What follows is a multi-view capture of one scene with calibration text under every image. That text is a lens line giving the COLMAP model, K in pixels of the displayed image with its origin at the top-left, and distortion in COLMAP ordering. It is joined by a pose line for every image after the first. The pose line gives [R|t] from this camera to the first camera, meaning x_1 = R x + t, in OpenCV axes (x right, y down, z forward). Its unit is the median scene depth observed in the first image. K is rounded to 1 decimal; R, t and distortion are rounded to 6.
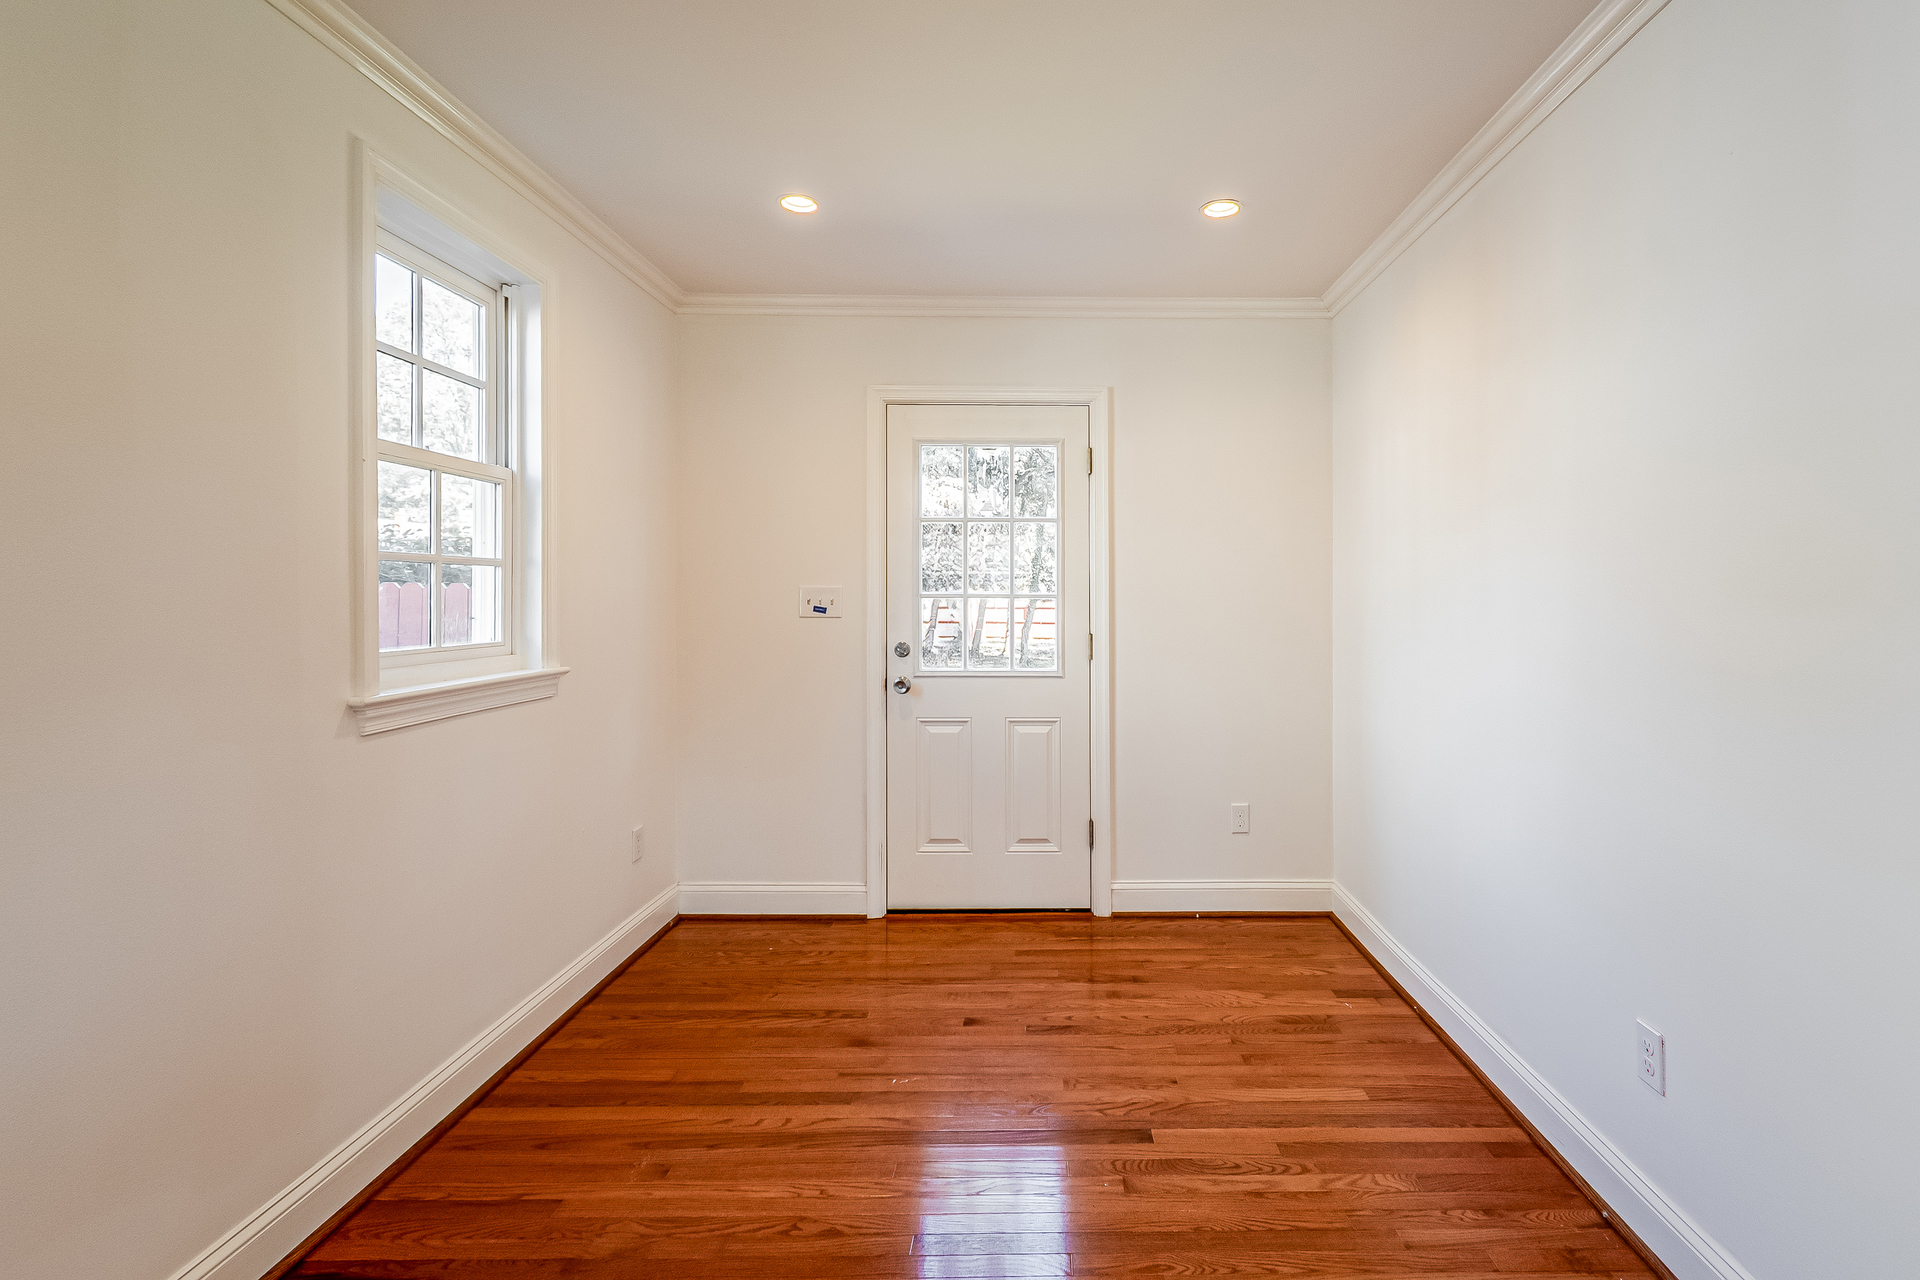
lens RADIAL K [[879.0, 0, 1034.5], [0, 879.0, 592.9], [0, 0, 1]] dist [0.000806, -0.002277]
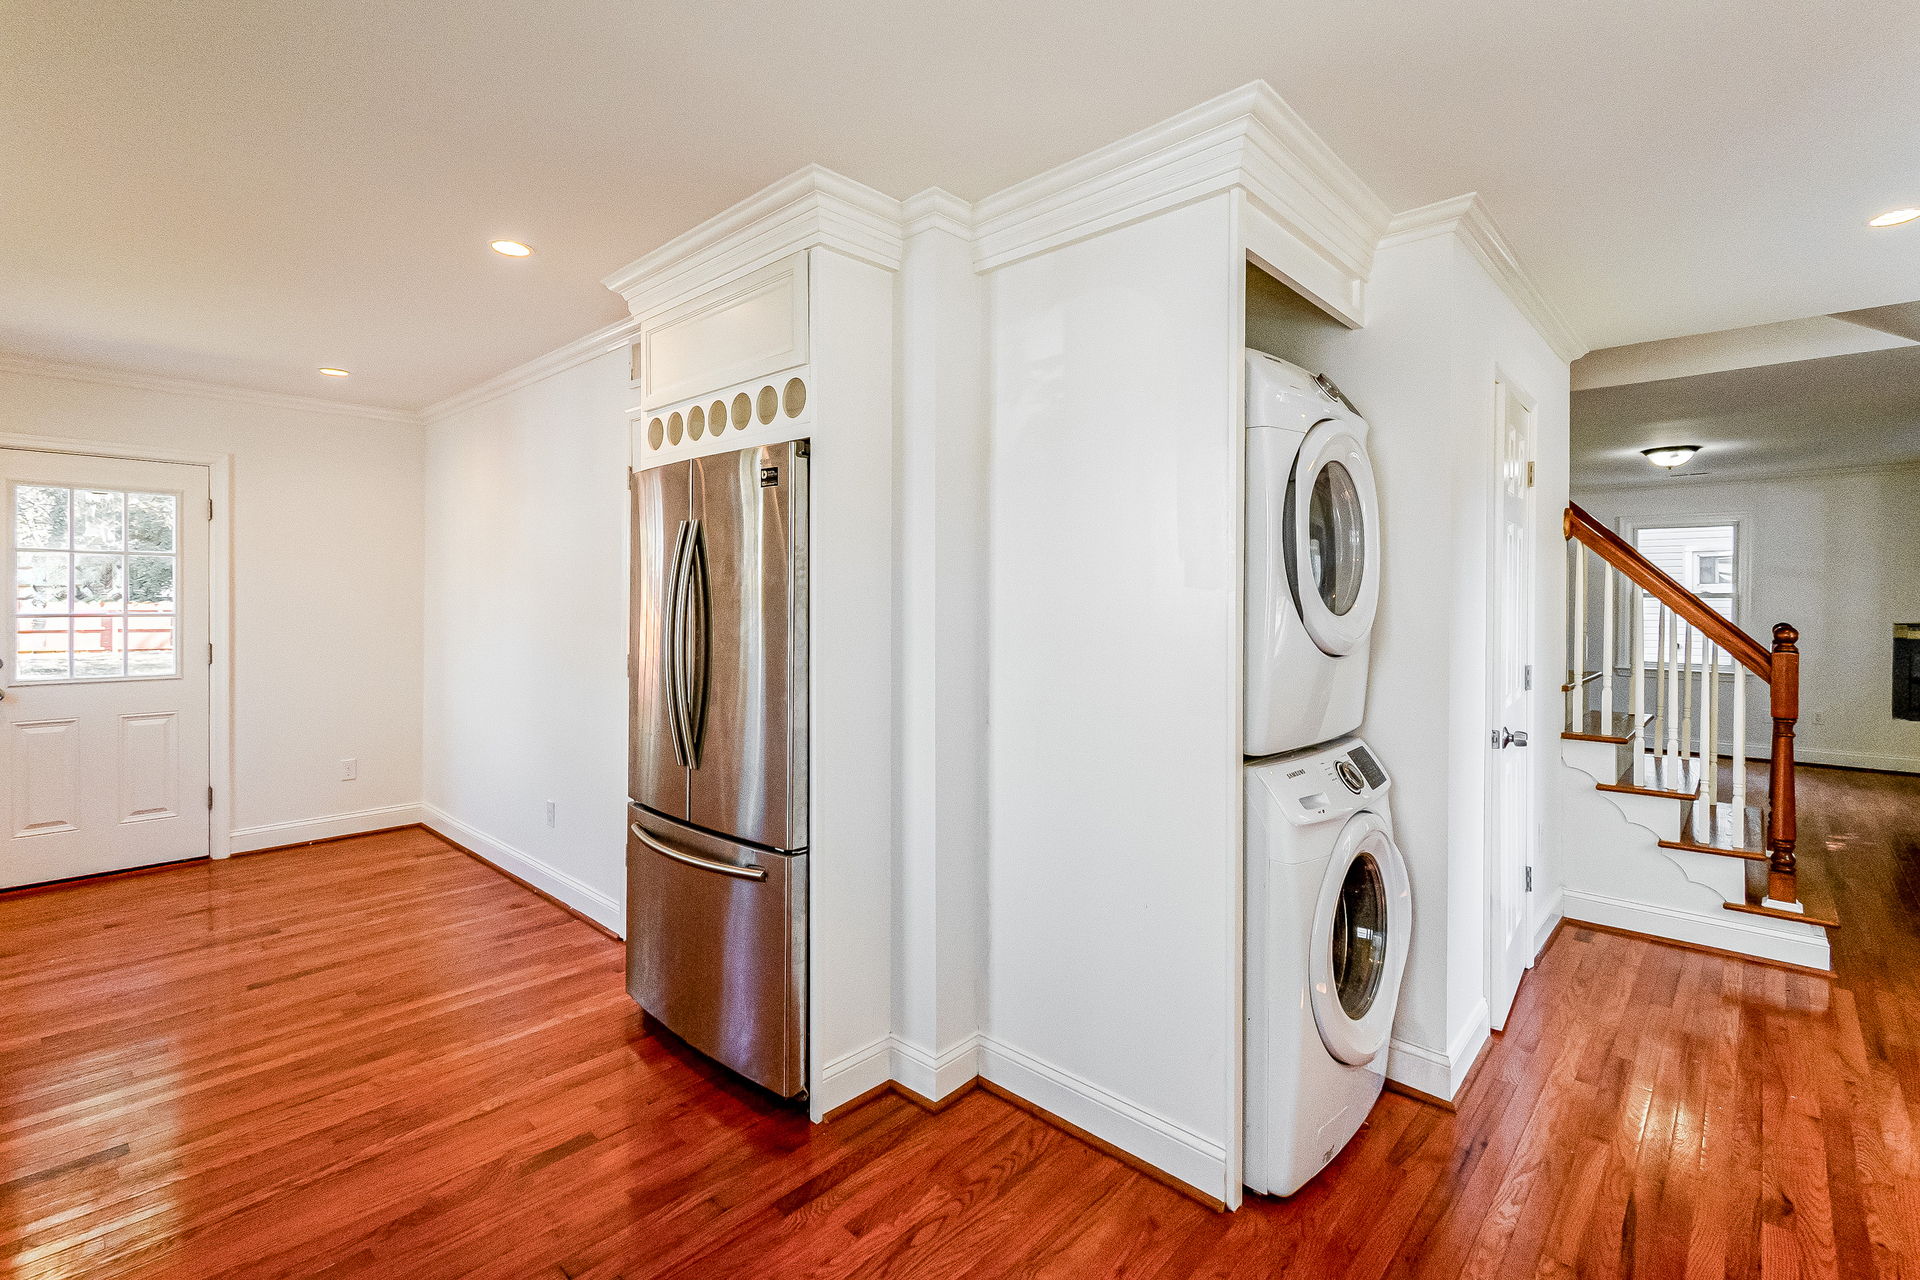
lens RADIAL K [[879.0, 0, 988.2], [0, 879.0, 590.5], [0, 0, 1]] dist [0.000806, -0.002277]
pose [[0.664023, 0.006373, 0.747685, -0.147168], [-0.007234, 0.999972, -0.002099, -0.038461], [-0.747677, -0.004015, 0.664050, -0.734231]]
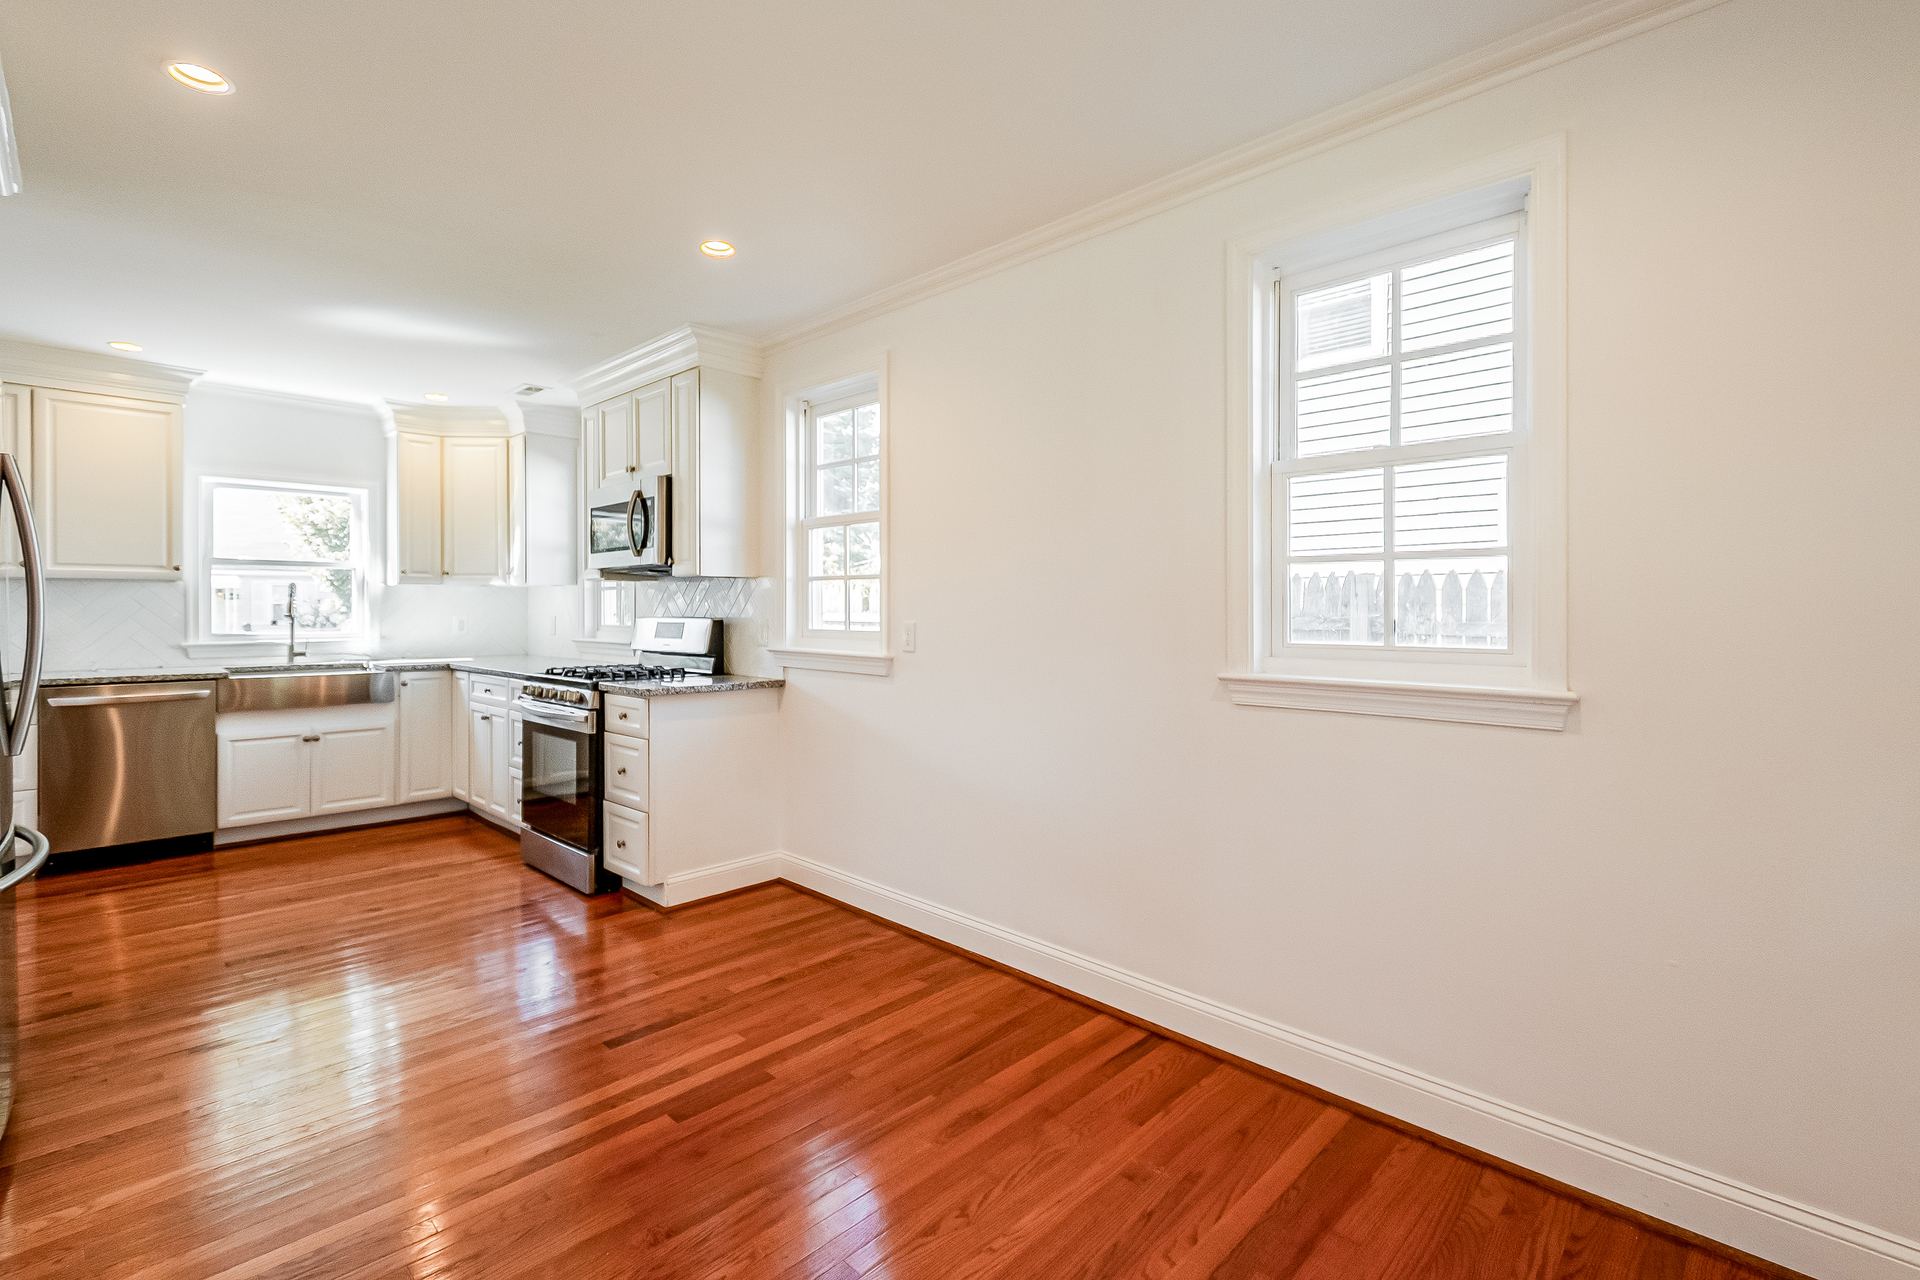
lens RADIAL K [[879.0, 0, 977.1], [0, 879.0, 604.4], [0, 0, 1]] dist [0.000806, -0.002277]
pose [[-0.685687, -0.001106, -0.727896, 0.233710], [0.003864, 0.999979, -0.005159, 0.012683], [0.727886, -0.006350, -0.685668, 0.880749]]
